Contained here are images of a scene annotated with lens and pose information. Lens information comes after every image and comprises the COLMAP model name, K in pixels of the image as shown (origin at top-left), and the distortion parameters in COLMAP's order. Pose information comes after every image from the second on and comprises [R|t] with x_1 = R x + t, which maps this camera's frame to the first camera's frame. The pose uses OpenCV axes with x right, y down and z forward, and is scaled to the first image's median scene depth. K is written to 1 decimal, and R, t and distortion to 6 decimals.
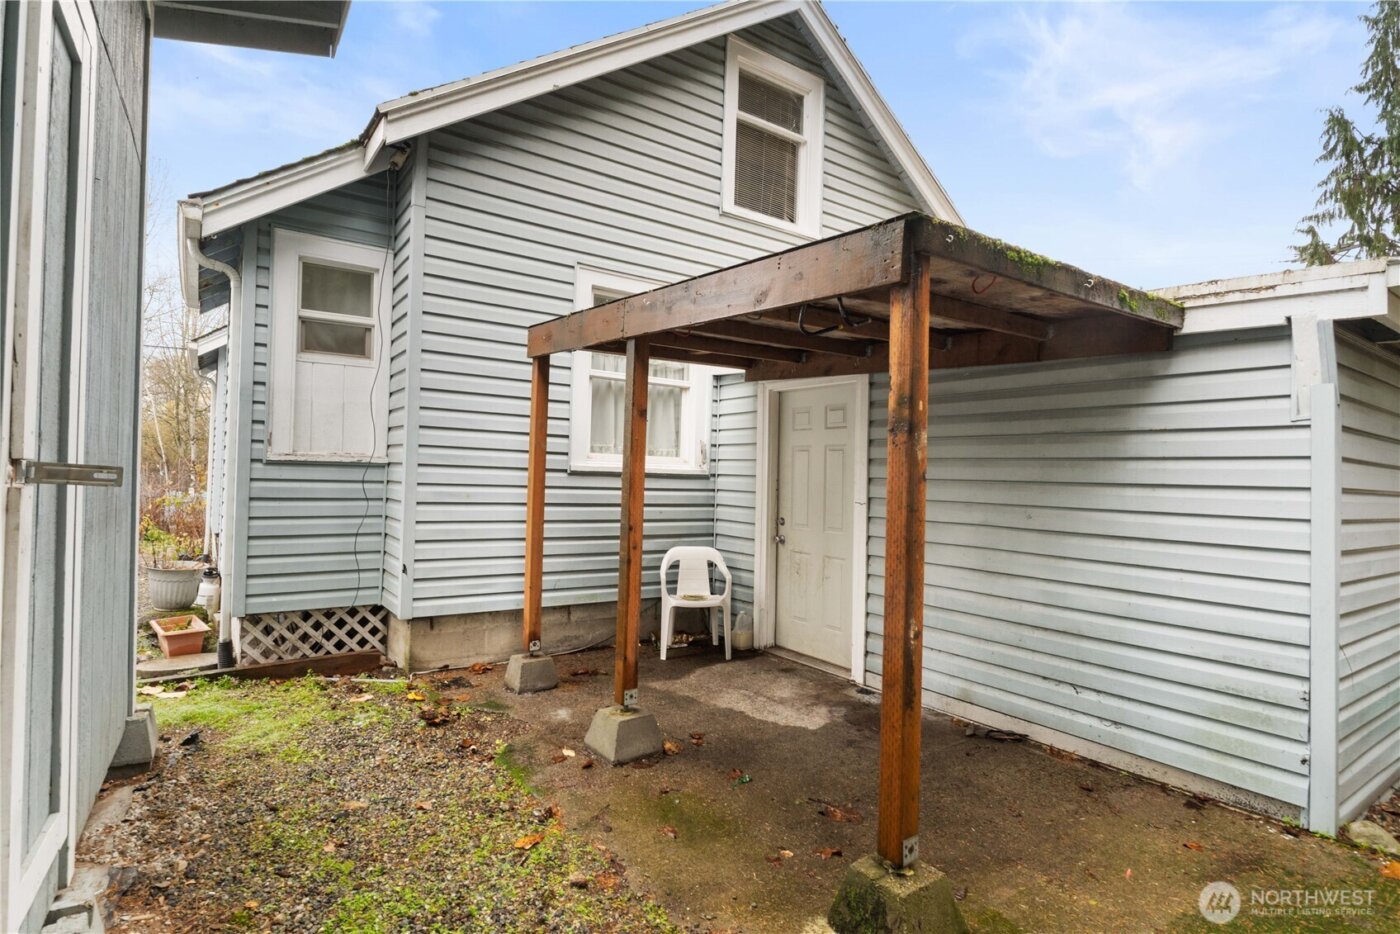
lens RADIAL K [[723.8, 0, 700.0], [0, 723.8, 467.0], [0, 0, 1]] dist [-0.019075, 0.000127]
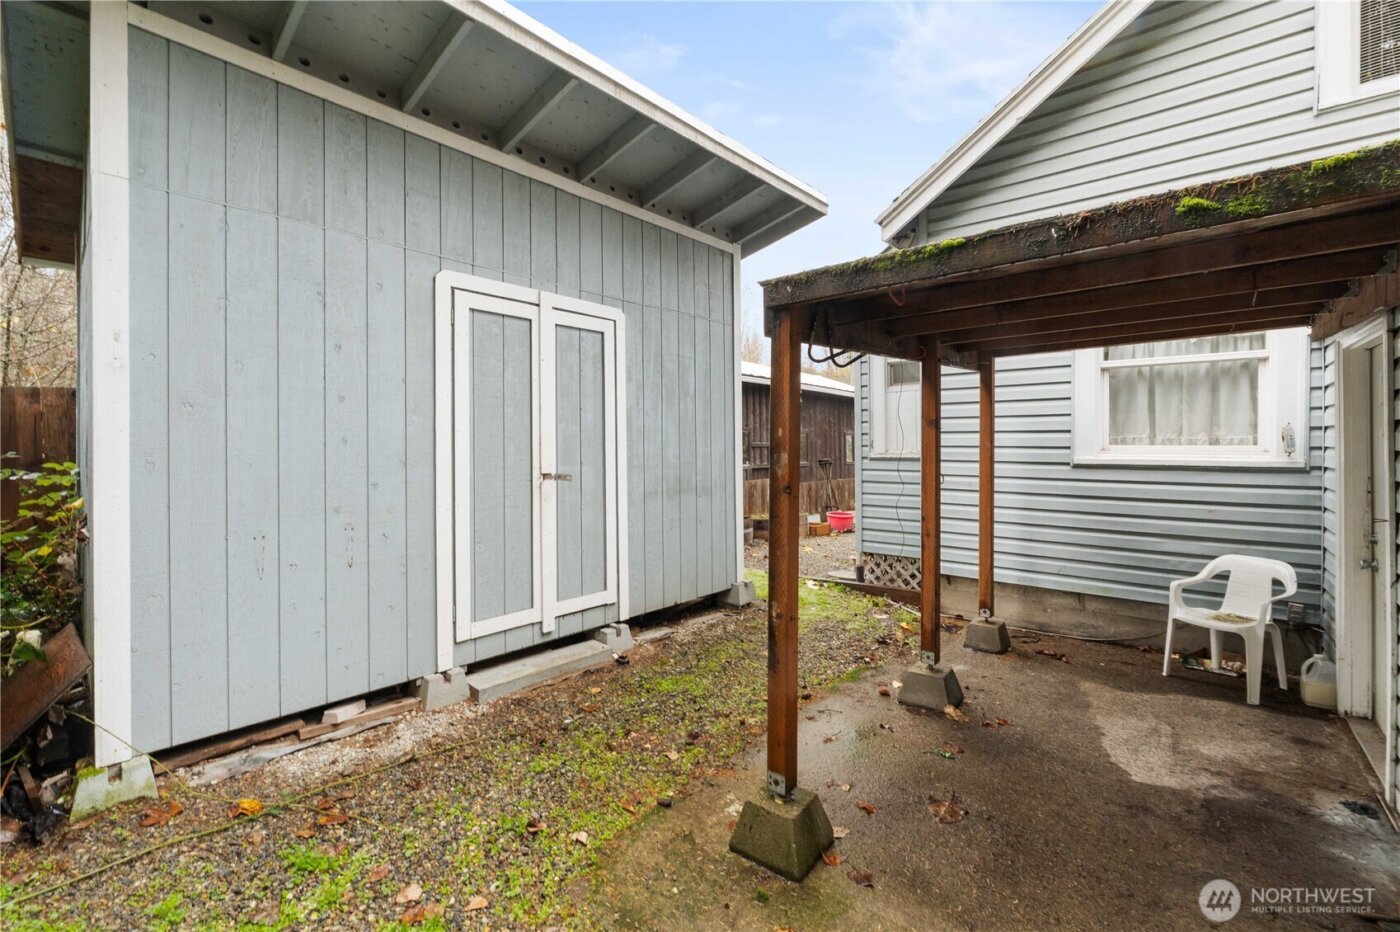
lens RADIAL K [[608.8, 0, 701.4], [0, 608.8, 455.2], [0, 0, 1]] dist [-0.001850, -0.000487]
pose [[0.244230, -0.009618, -0.969670, 0.592115], [0.020716, 0.999774, -0.004699, -0.015355], [0.969496, -0.018940, 0.244374, 0.289264]]
